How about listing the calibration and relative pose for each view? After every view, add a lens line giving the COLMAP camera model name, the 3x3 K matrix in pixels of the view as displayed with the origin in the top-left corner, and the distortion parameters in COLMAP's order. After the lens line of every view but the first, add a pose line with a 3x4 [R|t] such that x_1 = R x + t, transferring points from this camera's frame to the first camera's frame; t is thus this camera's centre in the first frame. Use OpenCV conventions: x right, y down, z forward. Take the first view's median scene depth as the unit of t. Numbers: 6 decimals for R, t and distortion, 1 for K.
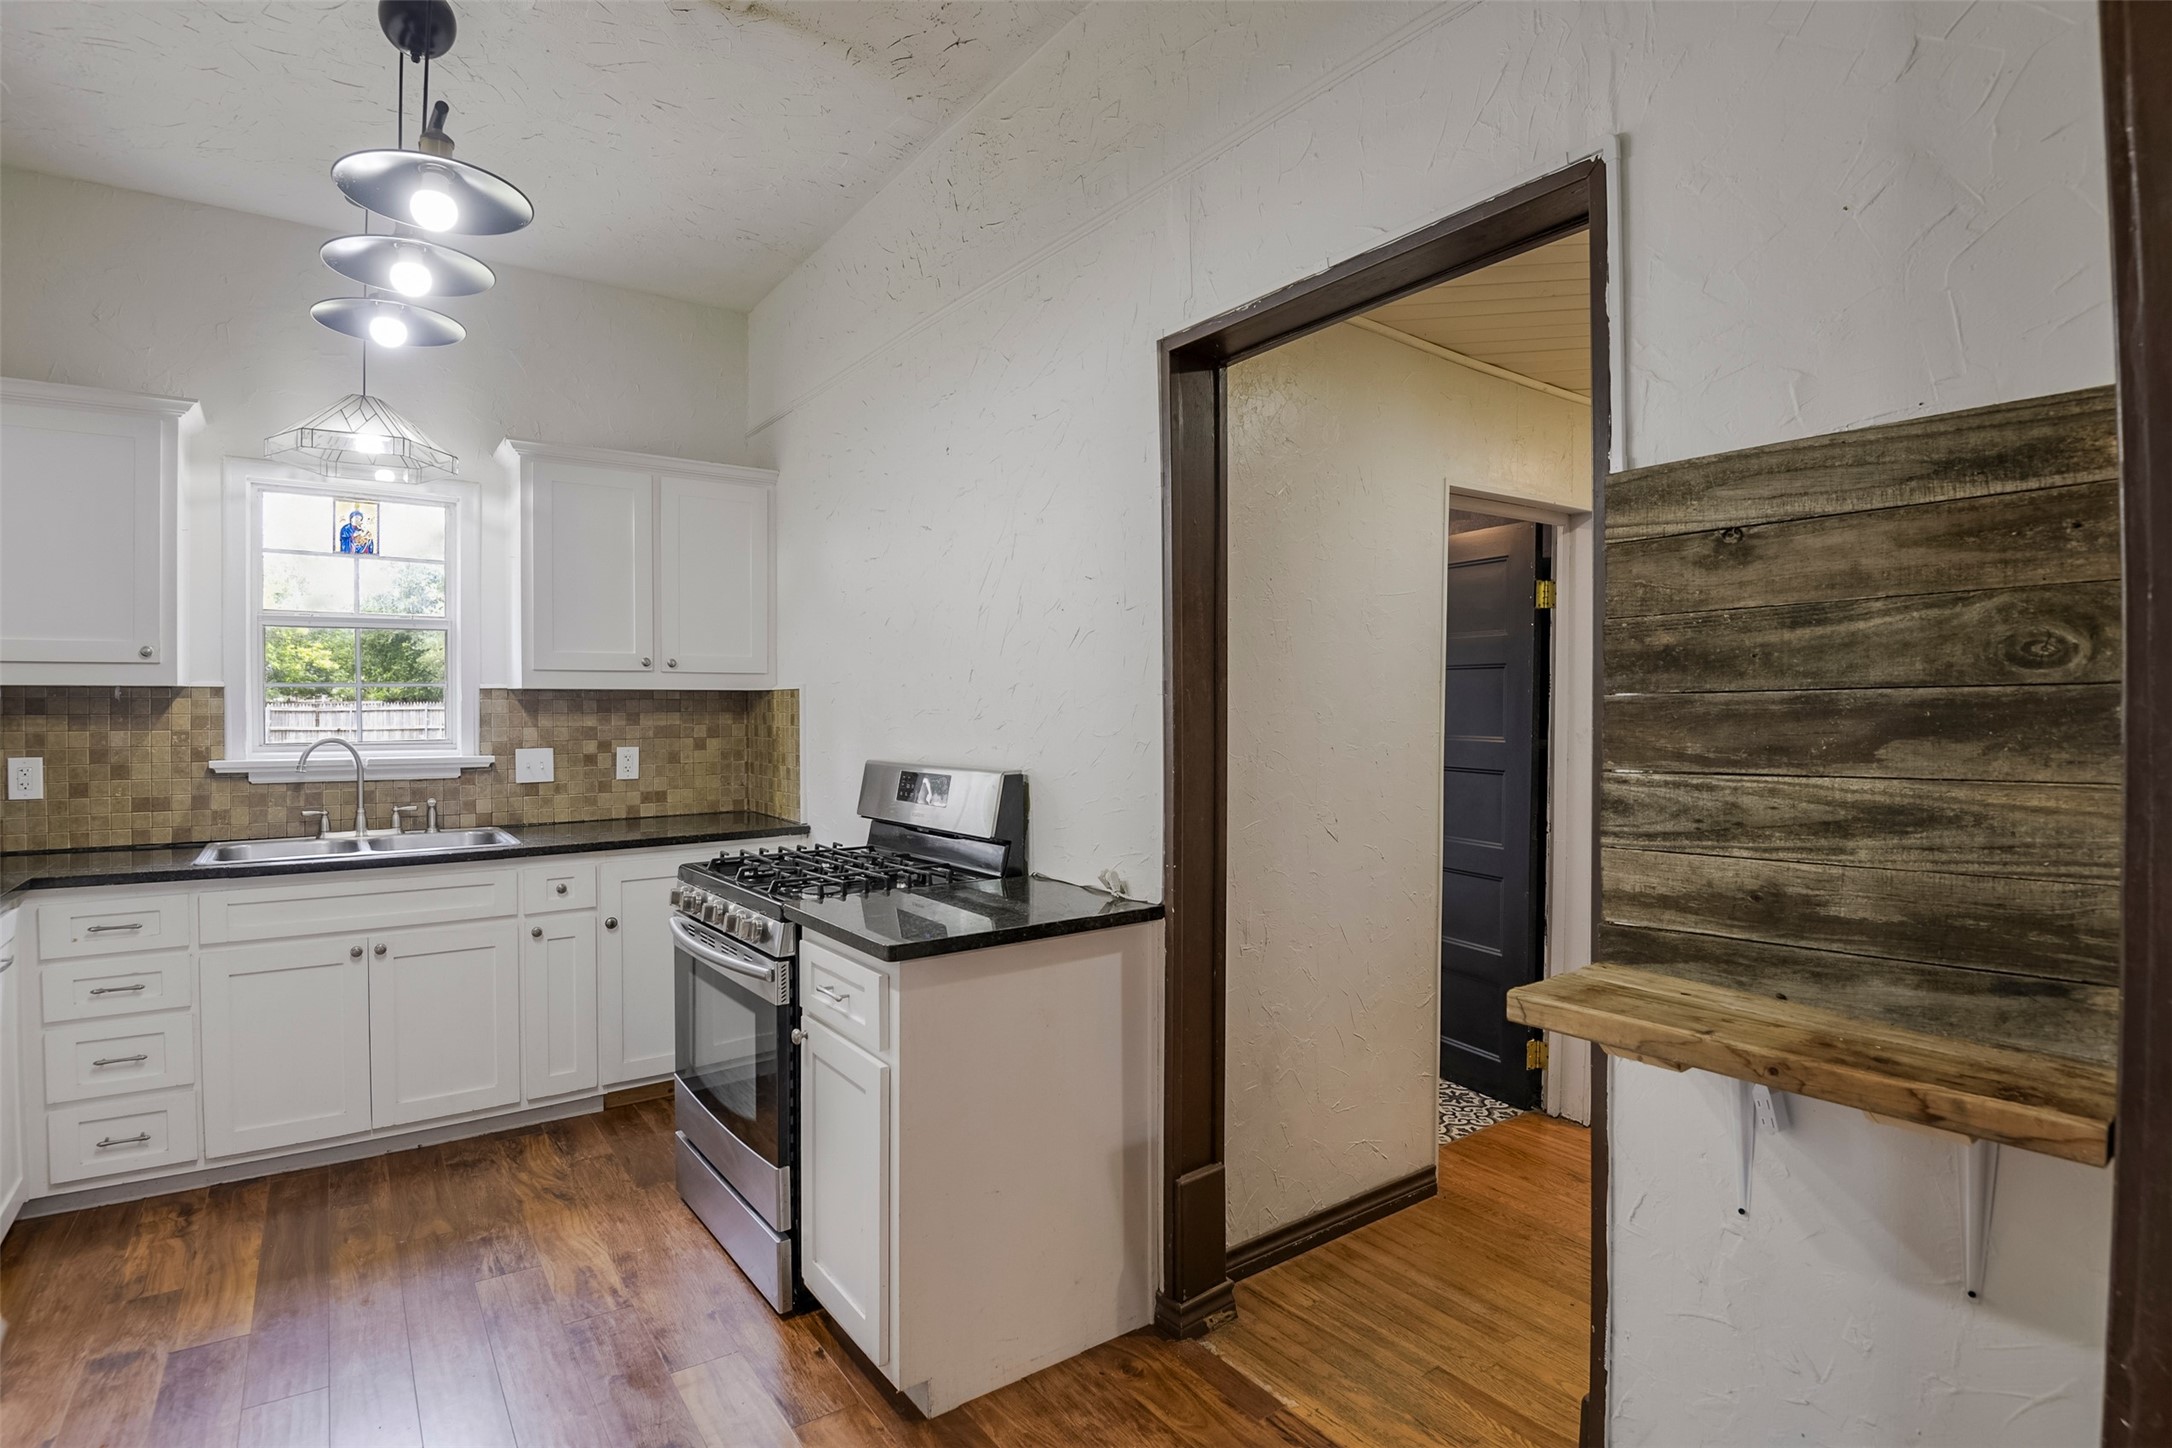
lens RADIAL K [[1048.6, 0, 1086.0], [0, 1048.6, 724.0], [0, 0, 1]] dist [-0.045819, -0.001221]
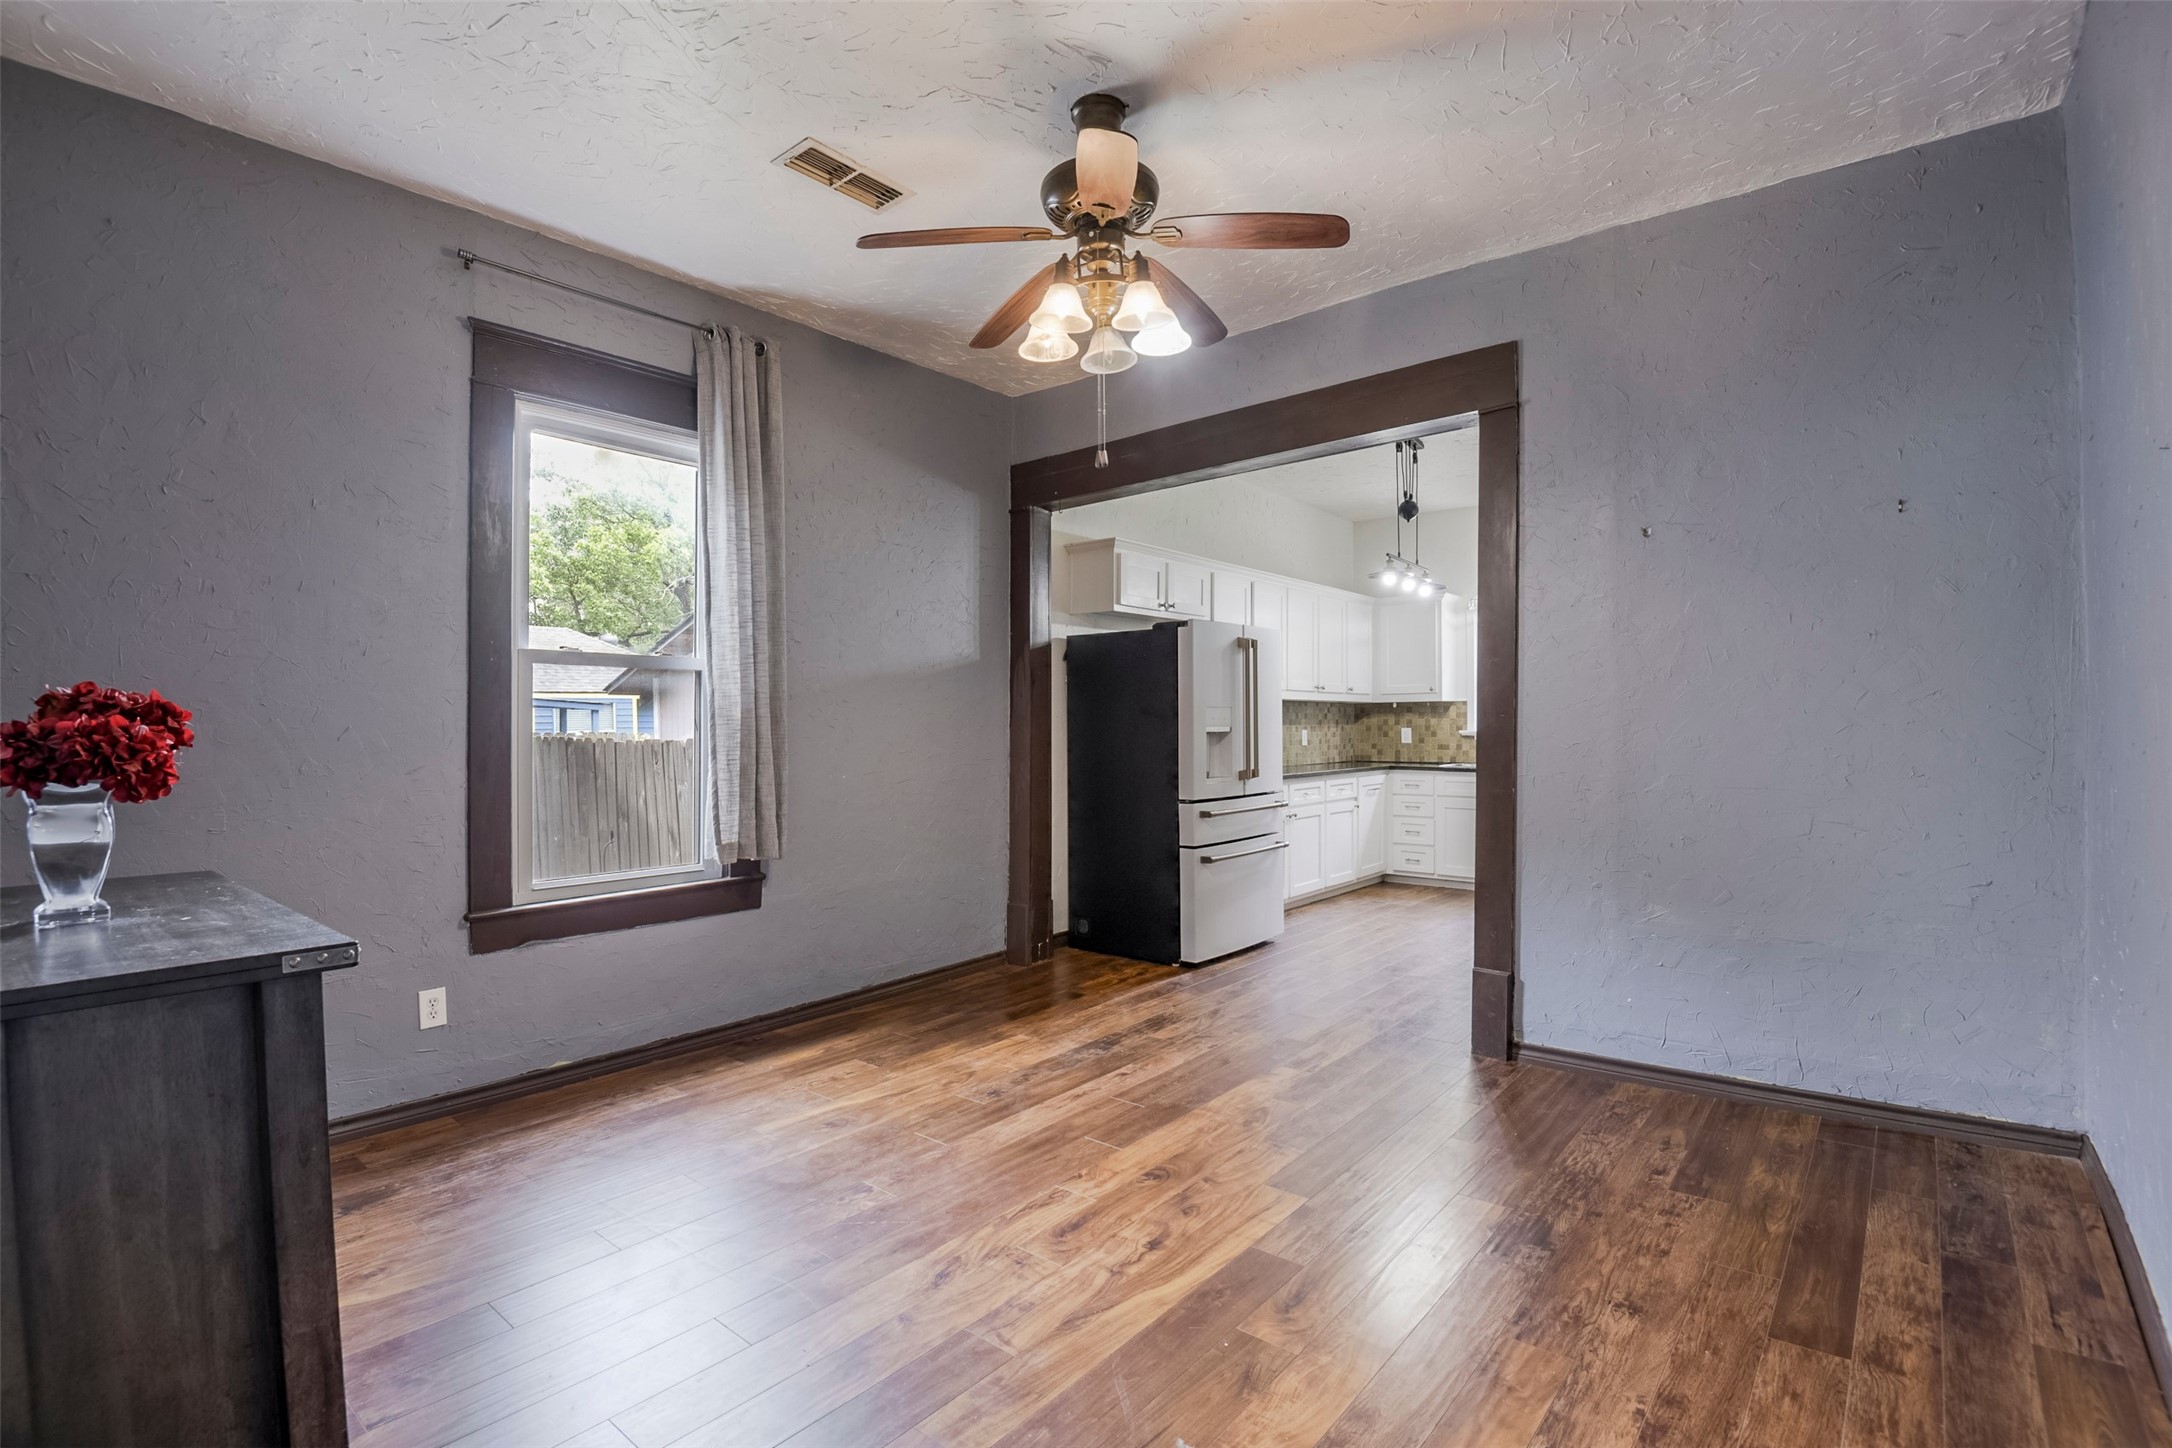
lens RADIAL K [[1041.7, 0, 1086.0], [0, 1041.7, 724.0], [0, 0, 1]] dist [0.000364, -0.032356]
pose [[0.255511, -0.002263, -0.966803, 1.393736], [-0.013580, 0.999890, -0.005930, 0.047773], [0.966711, 0.014644, 0.255452, -0.561627]]
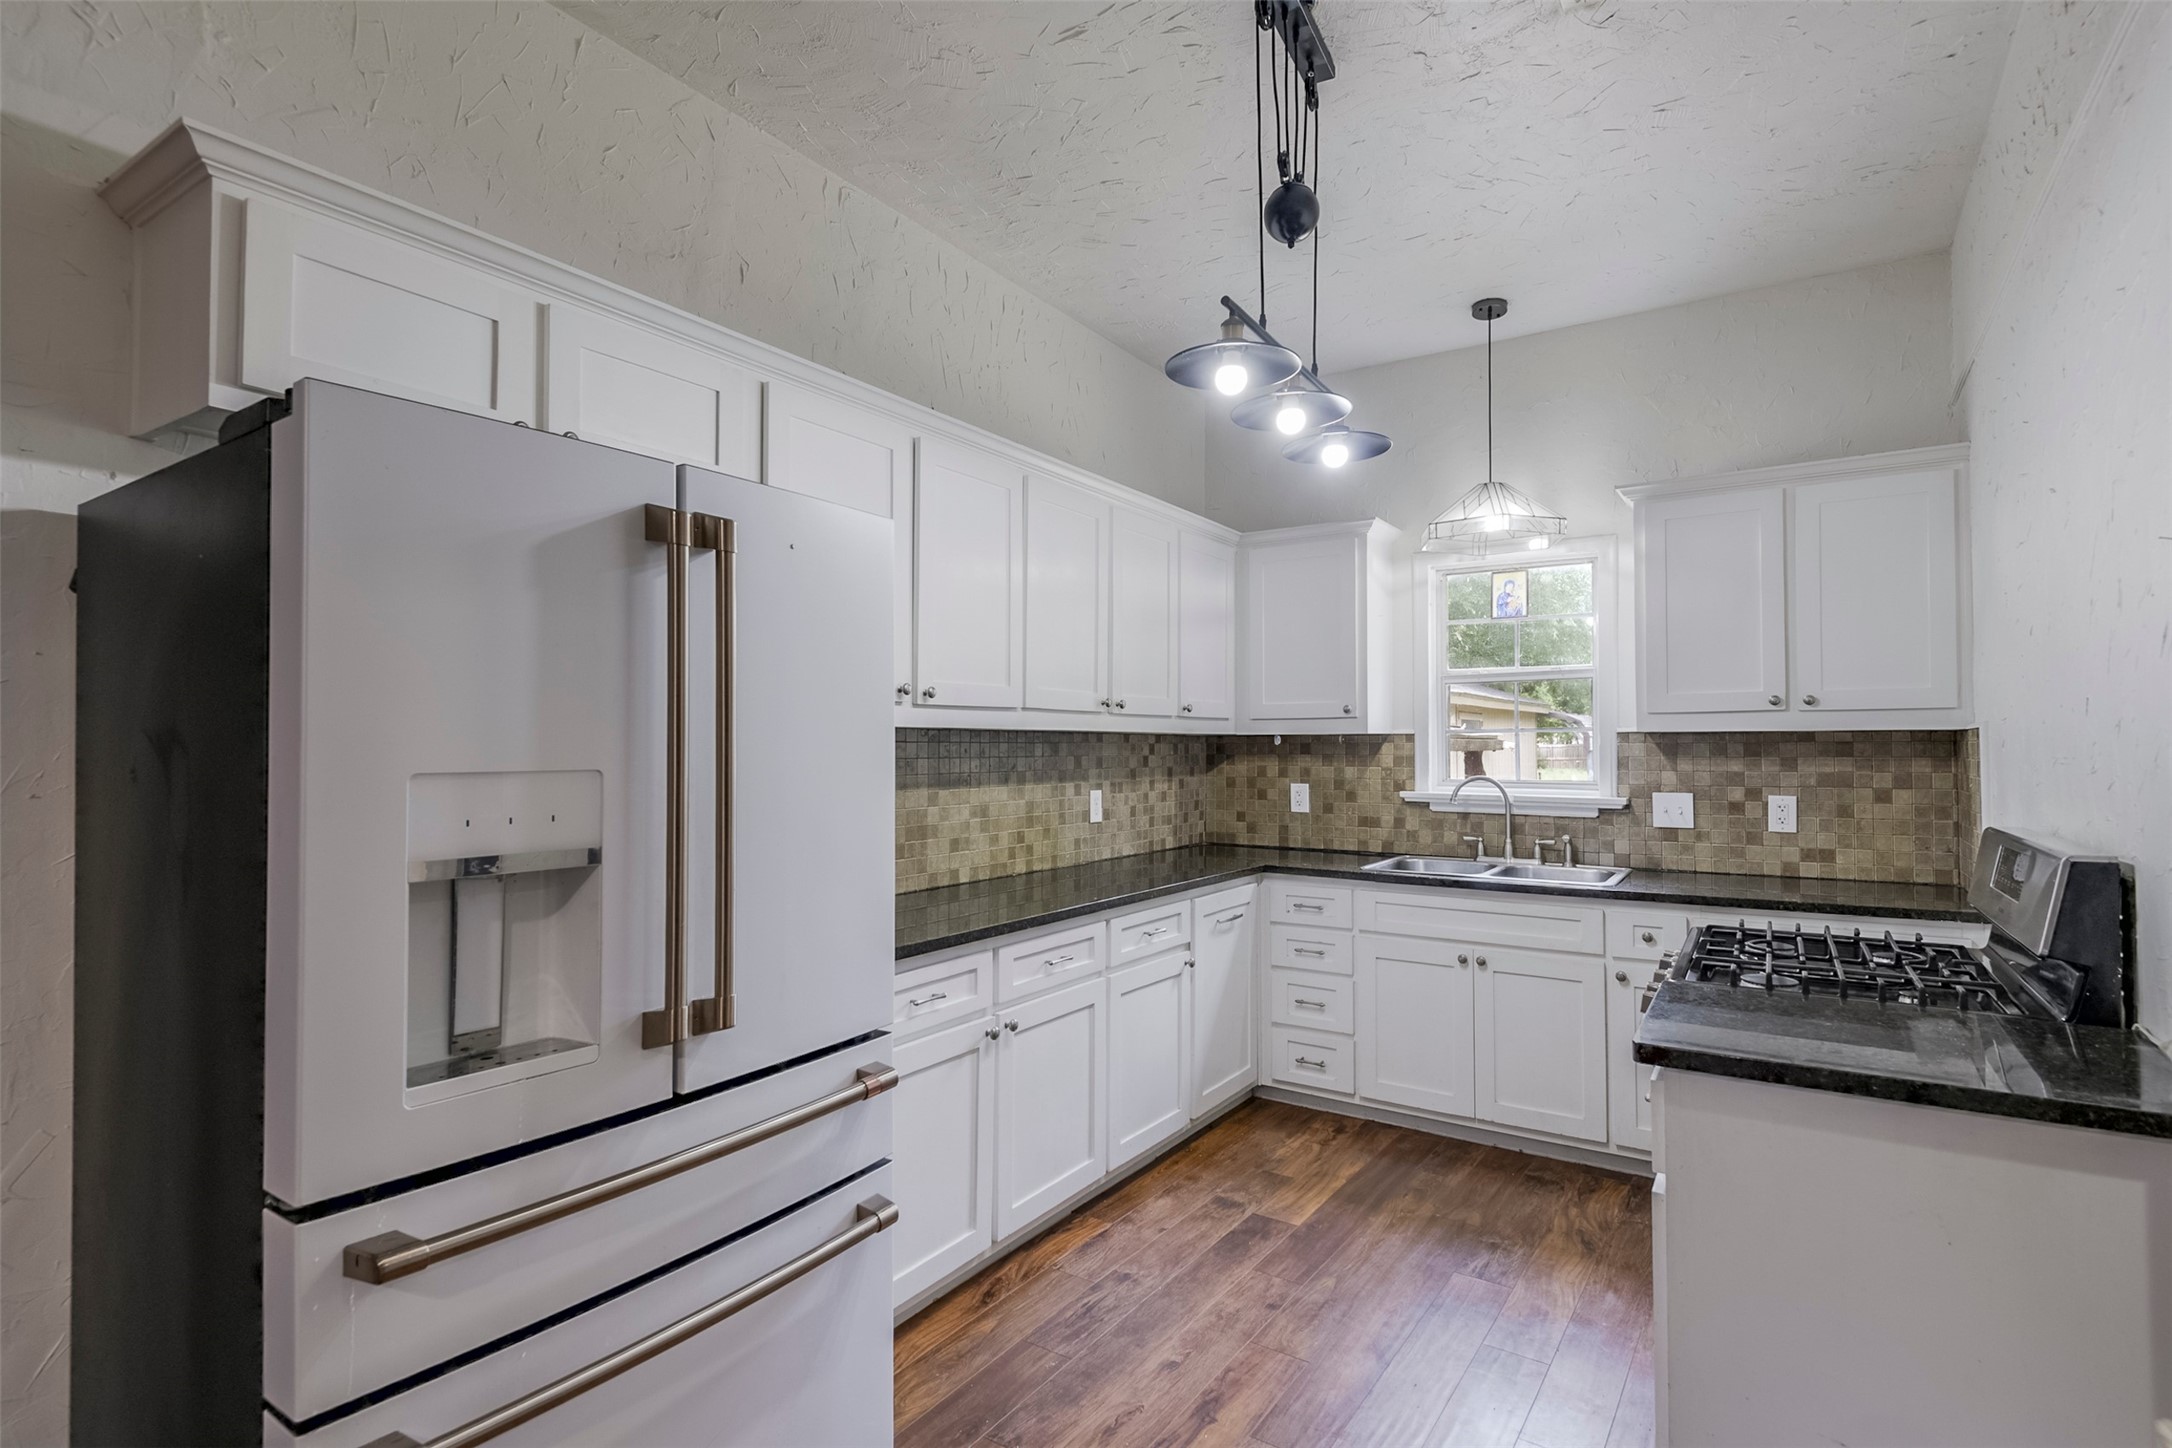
lens RADIAL K [[1053.6, 0, 1086.0], [0, 1053.6, 724.0], [0, 0, 1]] dist [0.001350, 0.000065]
pose [[0.336108, -0.020093, -0.941609, 0.262087], [-0.017117, 0.999477, -0.027438, -0.005414], [0.941668, 0.025340, 0.335588, 0.165957]]
